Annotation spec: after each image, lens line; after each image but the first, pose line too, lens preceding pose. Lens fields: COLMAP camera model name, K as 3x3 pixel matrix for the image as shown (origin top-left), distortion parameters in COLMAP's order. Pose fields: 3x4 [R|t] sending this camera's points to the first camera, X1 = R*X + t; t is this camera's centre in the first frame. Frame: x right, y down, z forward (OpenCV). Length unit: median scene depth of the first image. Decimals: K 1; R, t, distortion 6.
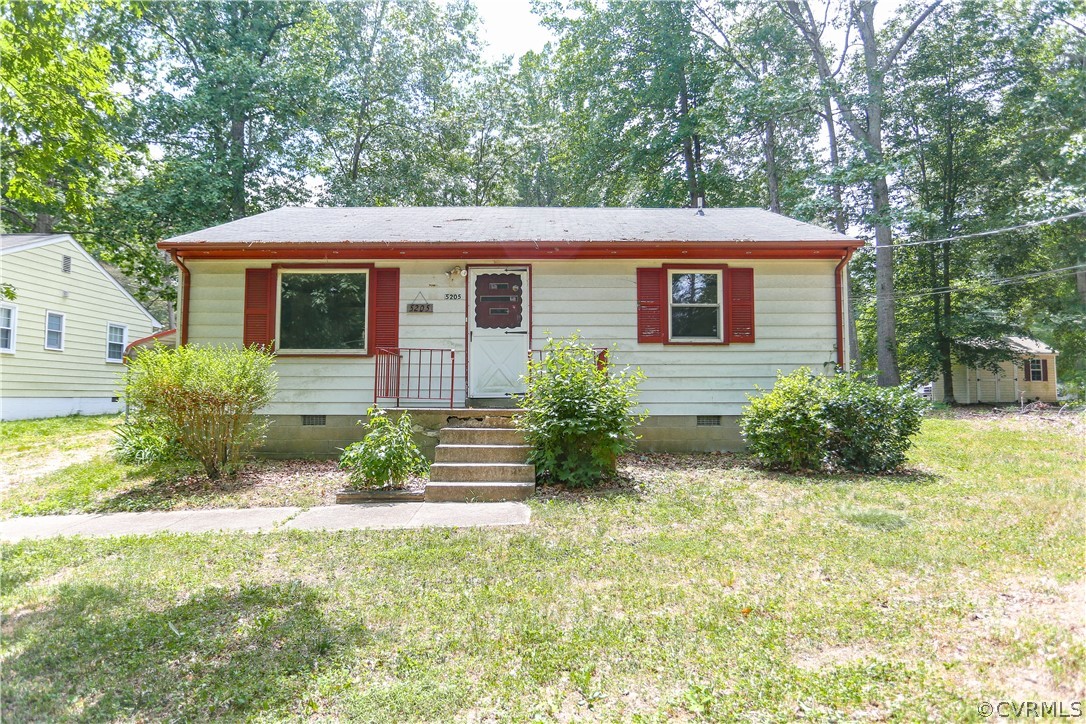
lens RADIAL K [[650.9, 0, 543.0], [0, 650.9, 362.0], [0, 0, 1]] dist [-0.007175, -0.000622]
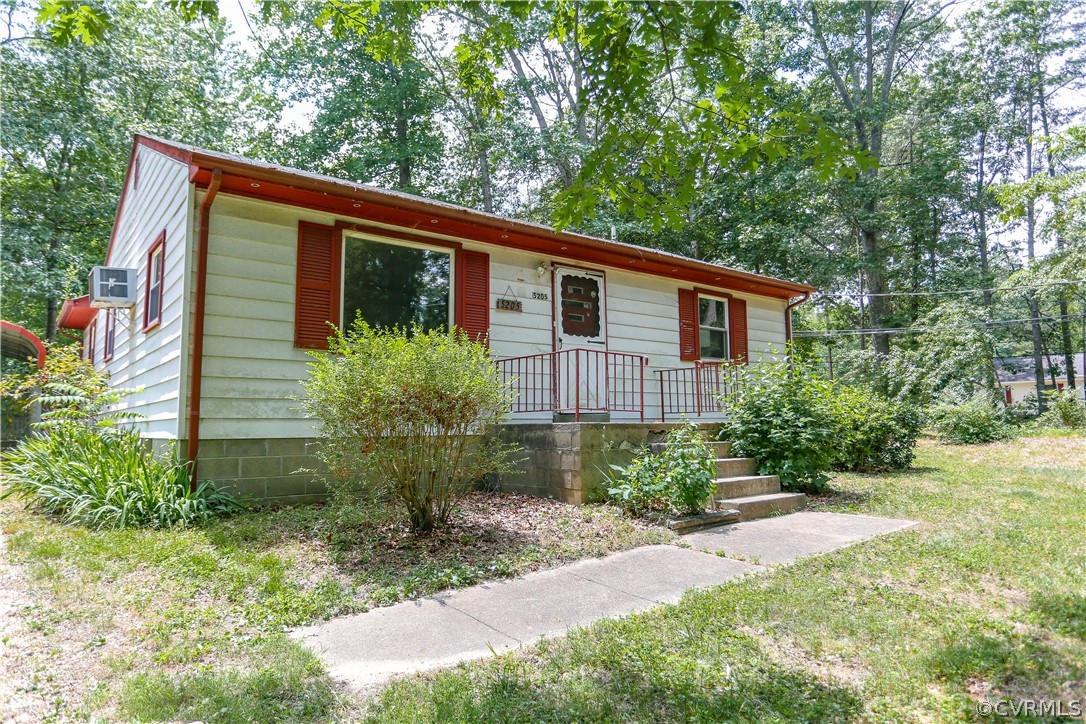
lens RADIAL K [[673.9, 0, 543.0], [0, 673.9, 362.0], [0, 0, 1]] dist [-0.004935, -0.001218]
pose [[0.775094, 0.048741, 0.629963, -0.695473], [-0.024468, 0.998588, -0.047158, 0.029159], [-0.631372, 0.021138, 0.775192, 0.306300]]
